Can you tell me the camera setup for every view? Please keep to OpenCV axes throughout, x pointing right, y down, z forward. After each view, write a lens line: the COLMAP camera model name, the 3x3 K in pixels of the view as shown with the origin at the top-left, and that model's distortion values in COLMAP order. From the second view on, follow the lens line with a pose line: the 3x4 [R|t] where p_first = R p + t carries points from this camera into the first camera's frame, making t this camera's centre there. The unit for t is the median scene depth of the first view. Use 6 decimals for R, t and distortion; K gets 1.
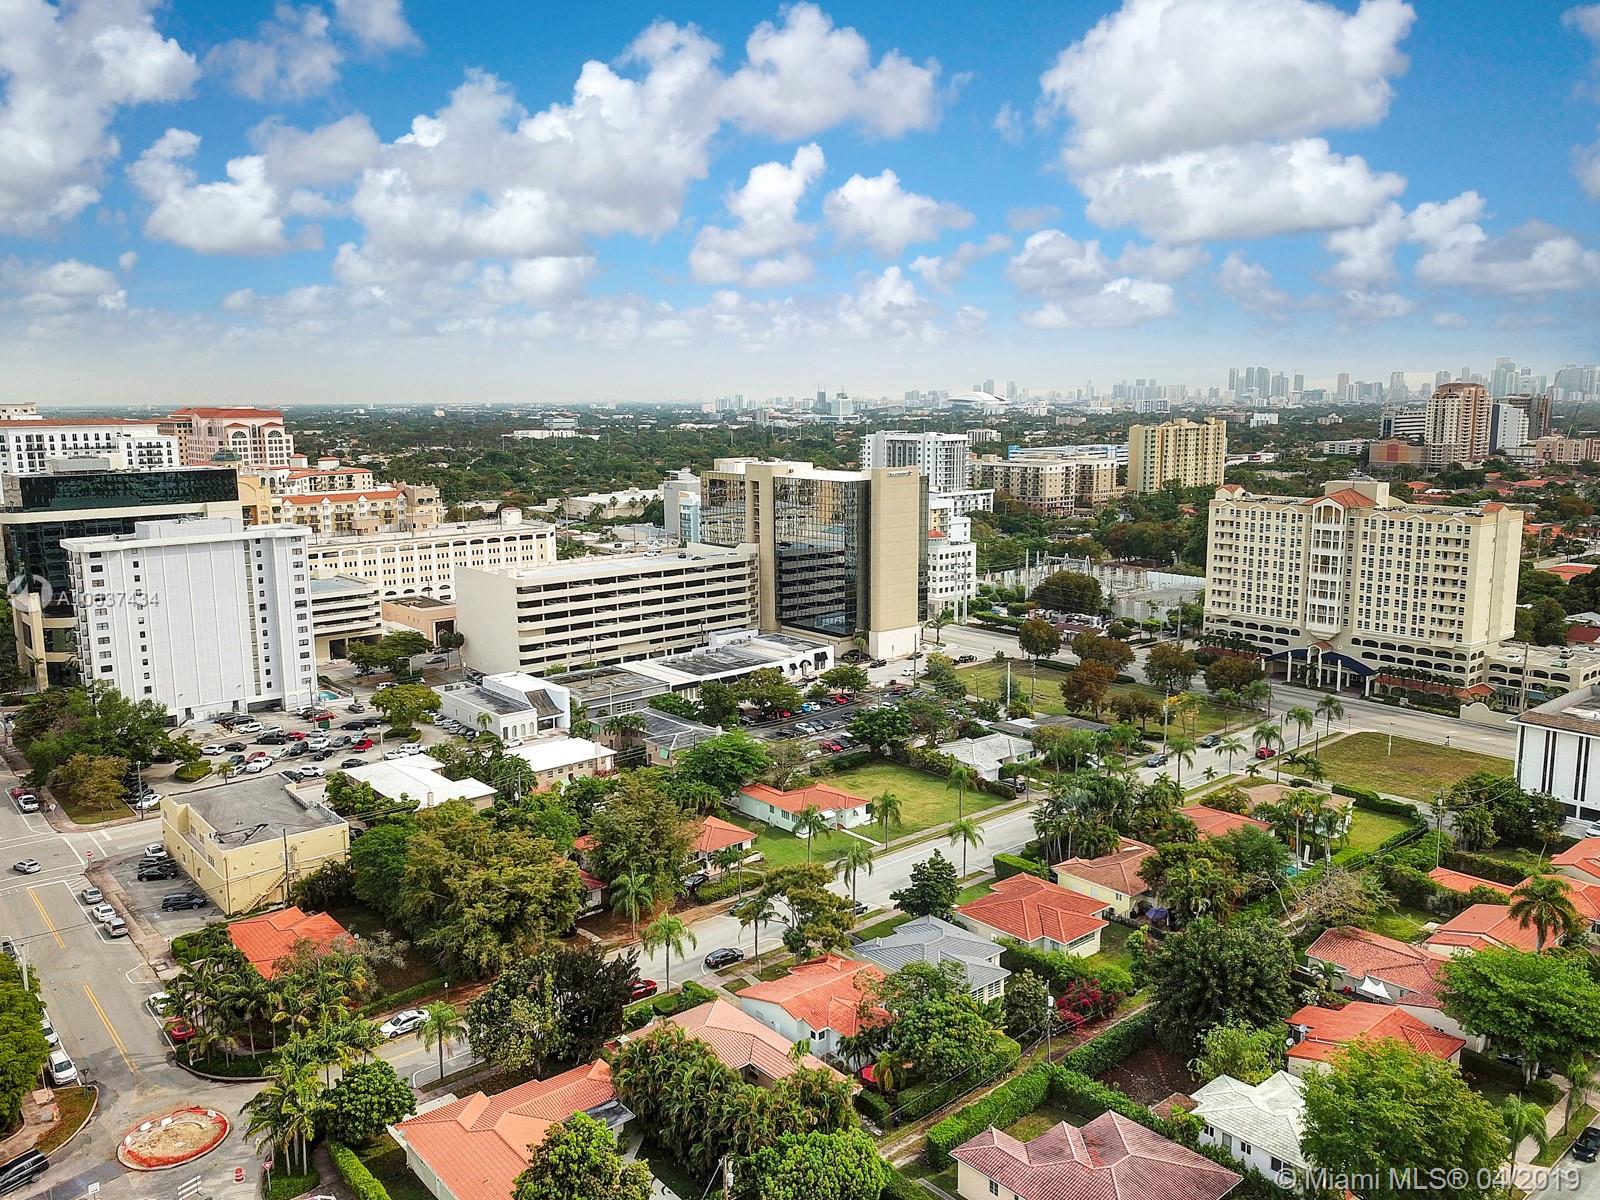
lens RADIAL K [[1256.5, 0, 800.0], [0, 1256.5, 600.0], [0, 0, 1]] dist [0.007489, -0.009039]
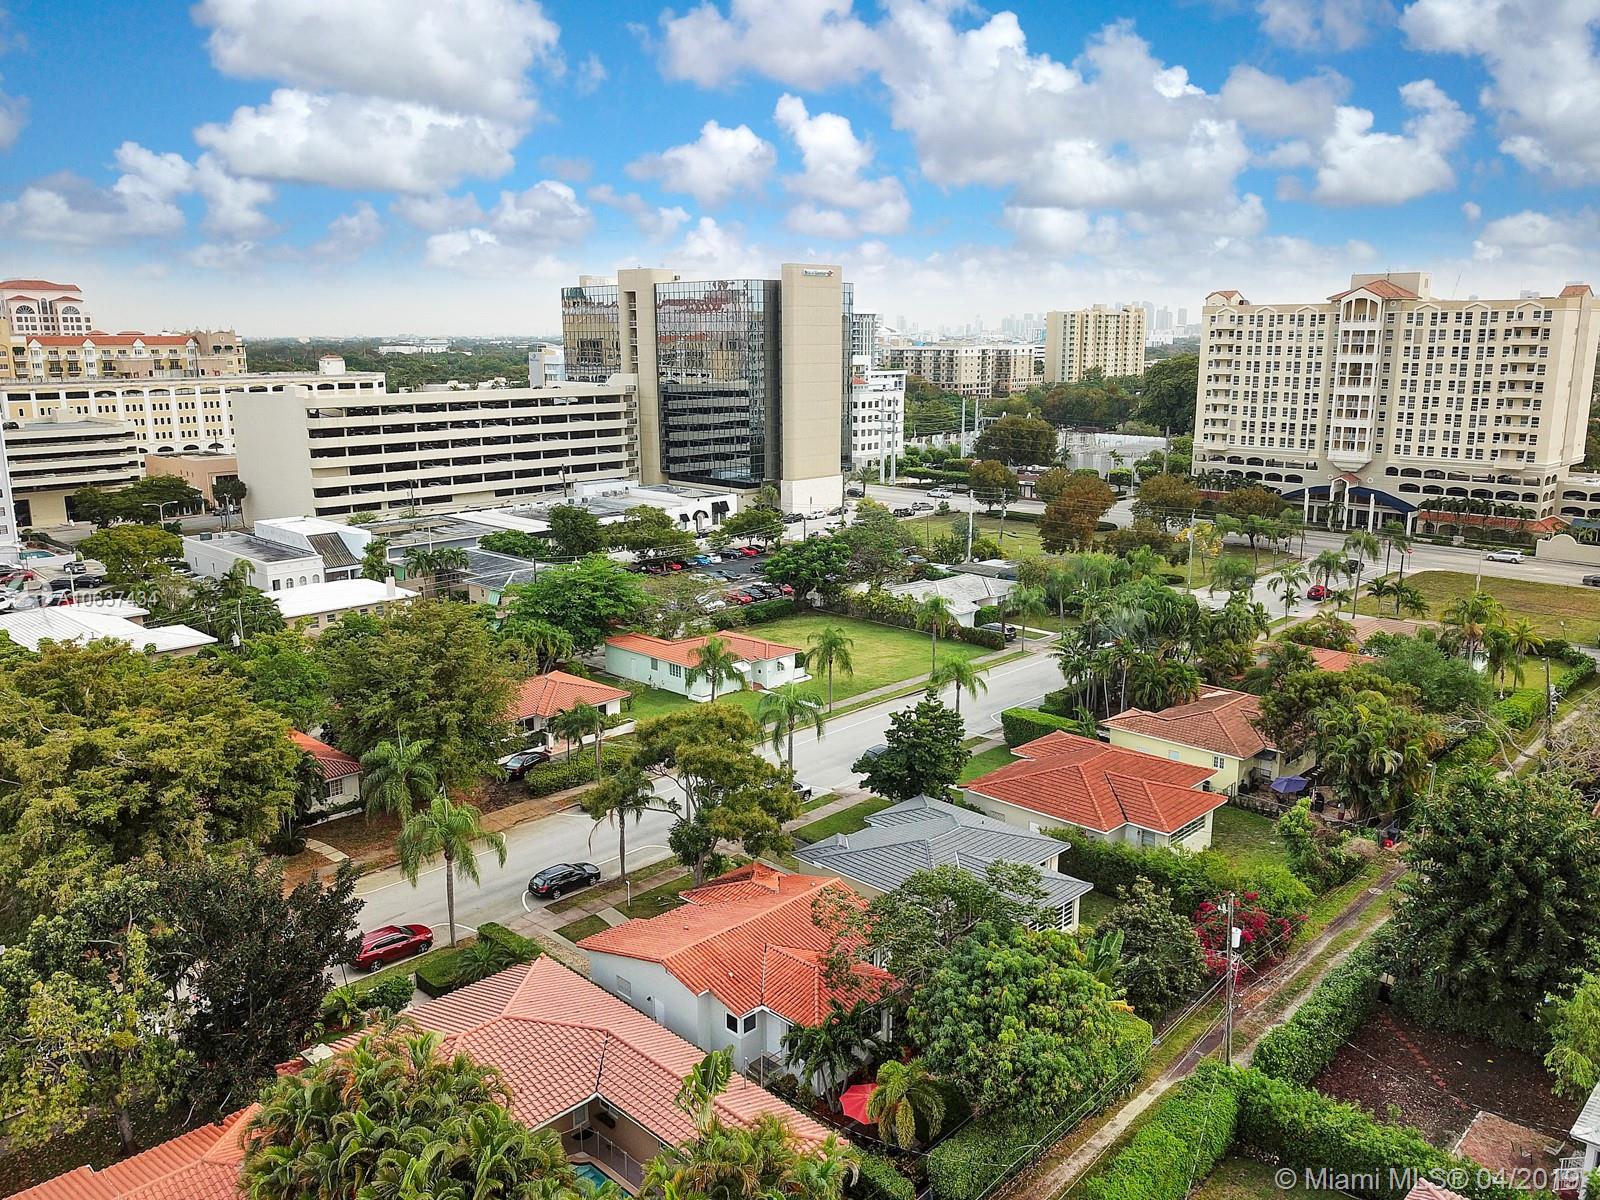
lens RADIAL K [[1268.3, 0, 800.0], [0, 1268.3, 600.0], [0, 0, 1]] dist [0.005199, -0.004048]
pose [[0.996270, -0.016533, 0.084687, -0.001367], [0.012338, 0.998682, 0.049818, 0.087270], [-0.085399, -0.048587, 0.995161, 0.285475]]
